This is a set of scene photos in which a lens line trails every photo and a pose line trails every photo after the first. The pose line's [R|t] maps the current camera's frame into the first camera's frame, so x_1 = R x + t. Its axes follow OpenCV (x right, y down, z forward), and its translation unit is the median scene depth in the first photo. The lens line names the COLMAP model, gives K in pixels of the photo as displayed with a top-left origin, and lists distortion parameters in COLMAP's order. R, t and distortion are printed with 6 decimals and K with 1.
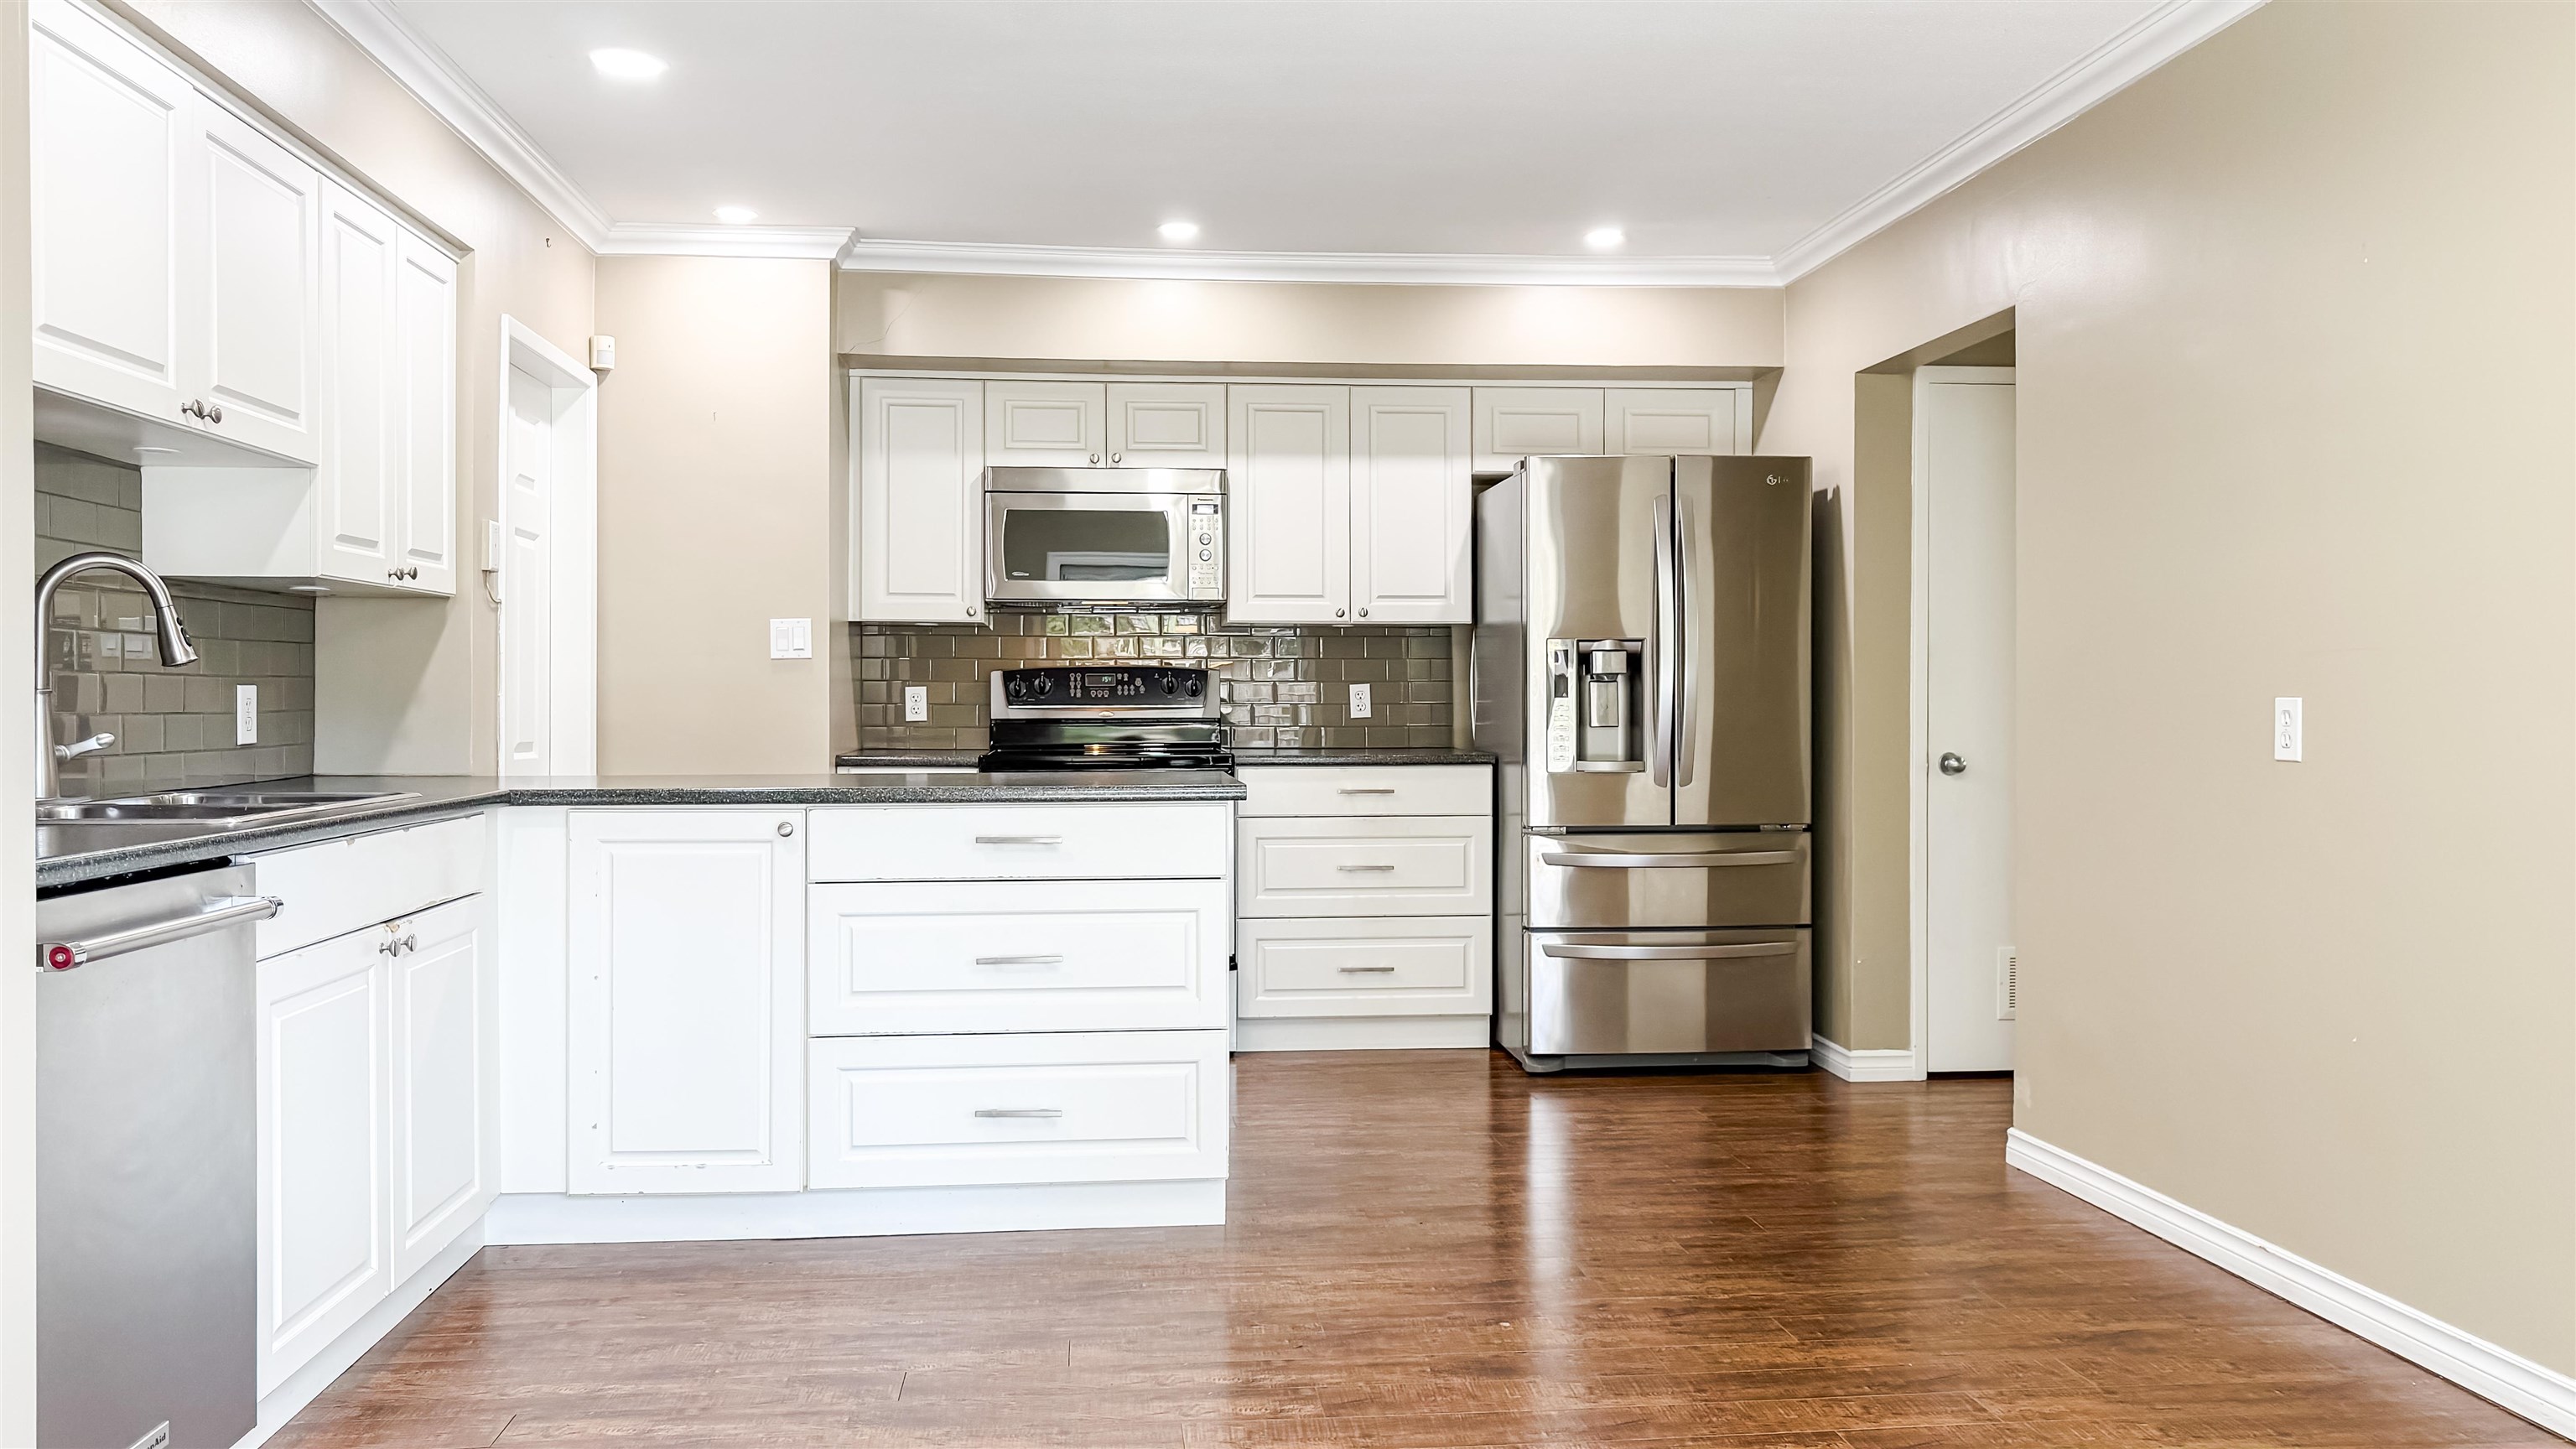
lens RADIAL K [[1866.6, 0, 1288.0], [0, 1866.6, 724.5], [0, 0, 1]] dist [0.000615, -0.000300]
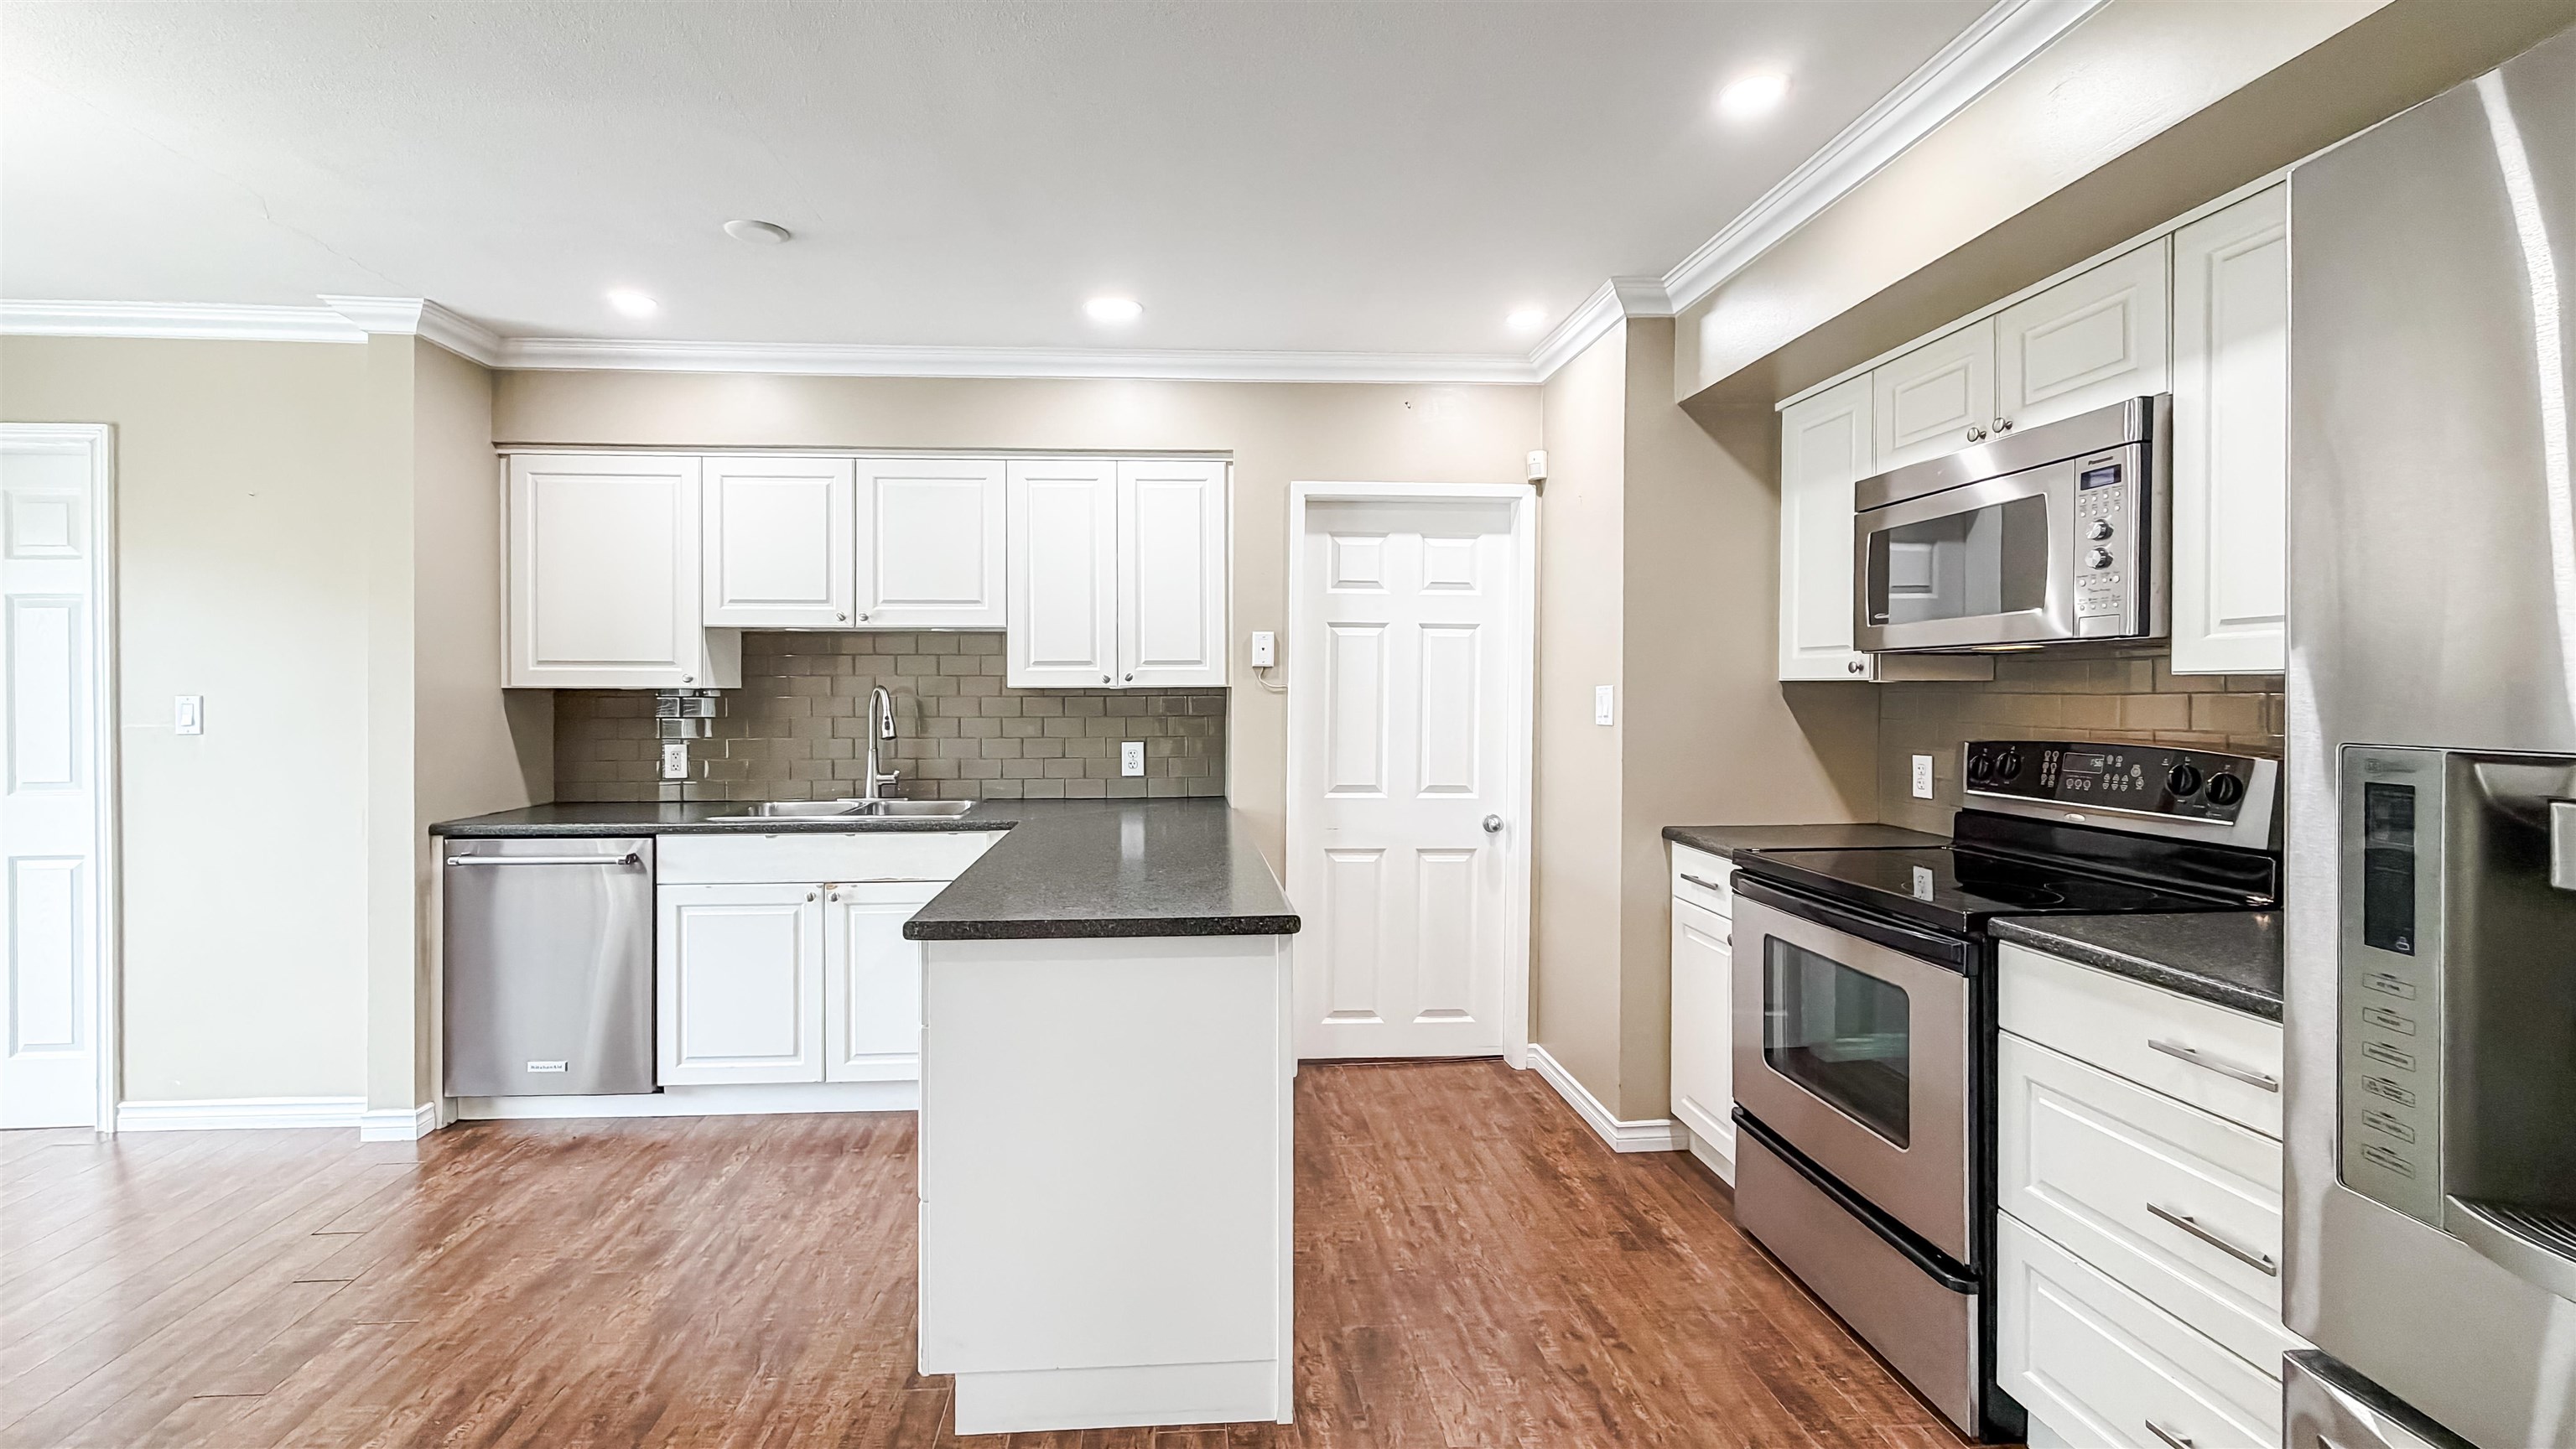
lens RADIAL K [[1048.8, 0, 1222.4], [0, 1048.8, 699.8], [0, 0, 1]] dist [-0.000266, -0.000083]
pose [[-0.044812, 0.006185, -0.998976, 0.314909], [-0.008640, 0.999941, 0.006578, -0.052103], [0.998958, 0.008926, -0.044756, 0.819256]]
